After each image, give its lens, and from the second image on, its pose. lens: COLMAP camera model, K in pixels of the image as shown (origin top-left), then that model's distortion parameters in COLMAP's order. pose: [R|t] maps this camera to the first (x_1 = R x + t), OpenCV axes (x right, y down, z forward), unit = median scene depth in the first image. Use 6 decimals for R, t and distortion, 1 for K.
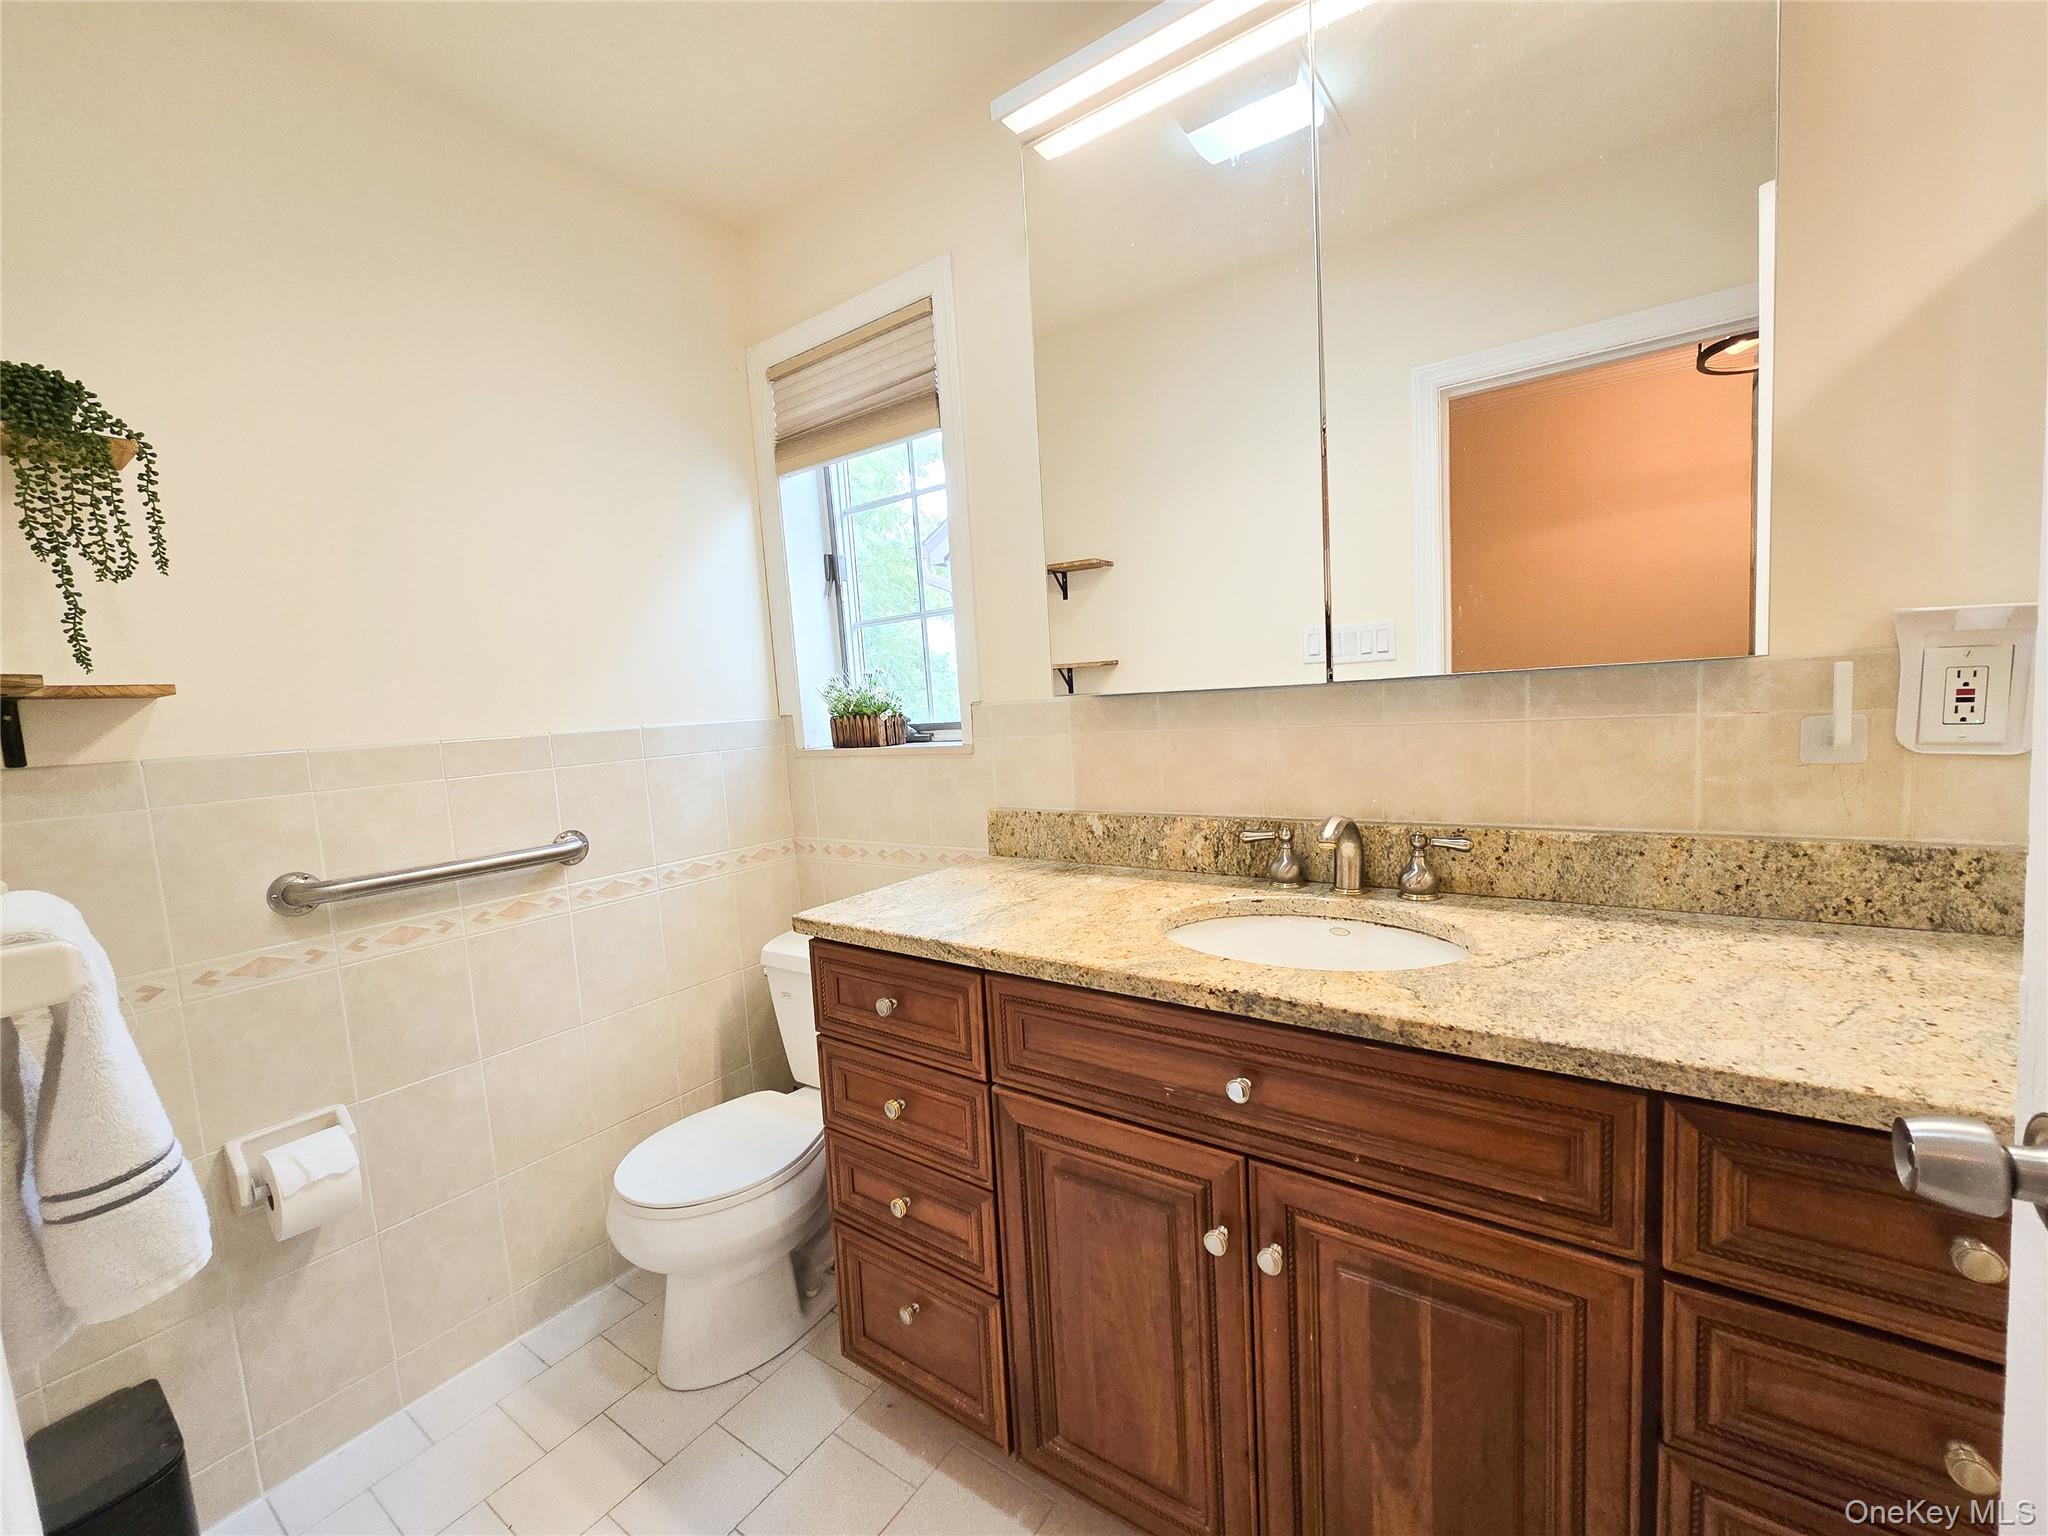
lens RADIAL K [[840.9, 0, 1027.7], [0, 840.9, 773.6], [0, 0, 1]] dist [0.001944, 0.000482]
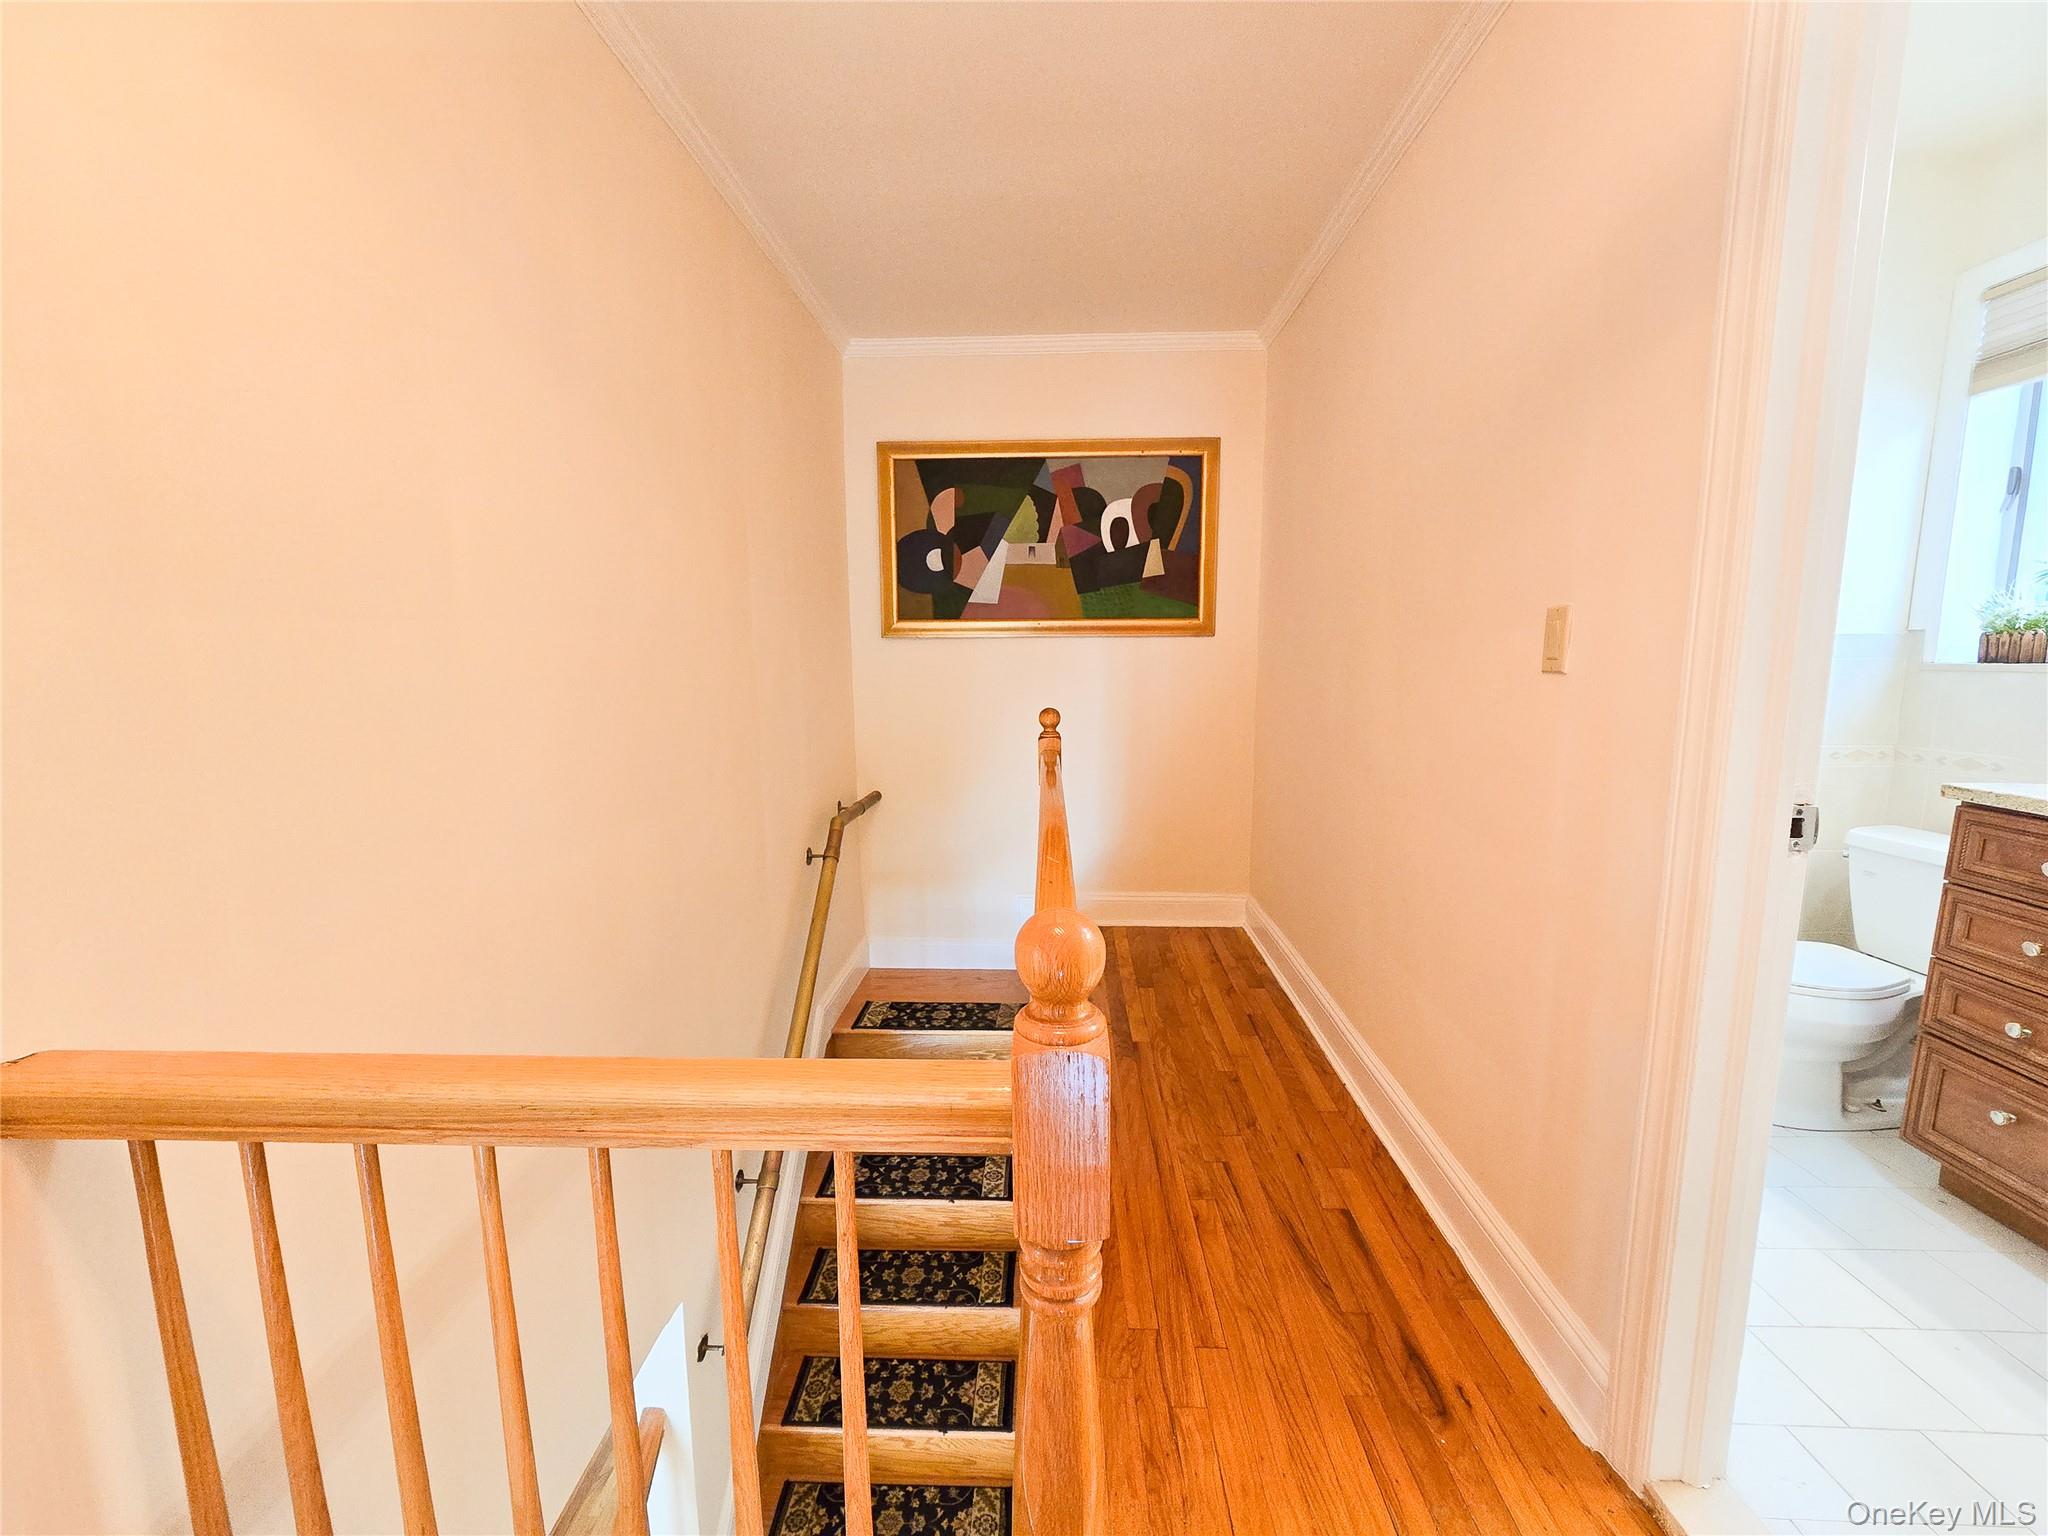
lens RADIAL K [[840.9, 0, 1018.6], [0, 840.9, 772.9], [0, 0, 1]] dist [0.001944, 0.000482]
pose [[0.544191, 0.176434, -0.820200, -0.000146], [-0.100267, 0.984307, 0.145210, 0.092062], [0.832948, 0.003217, 0.553341, -0.721244]]
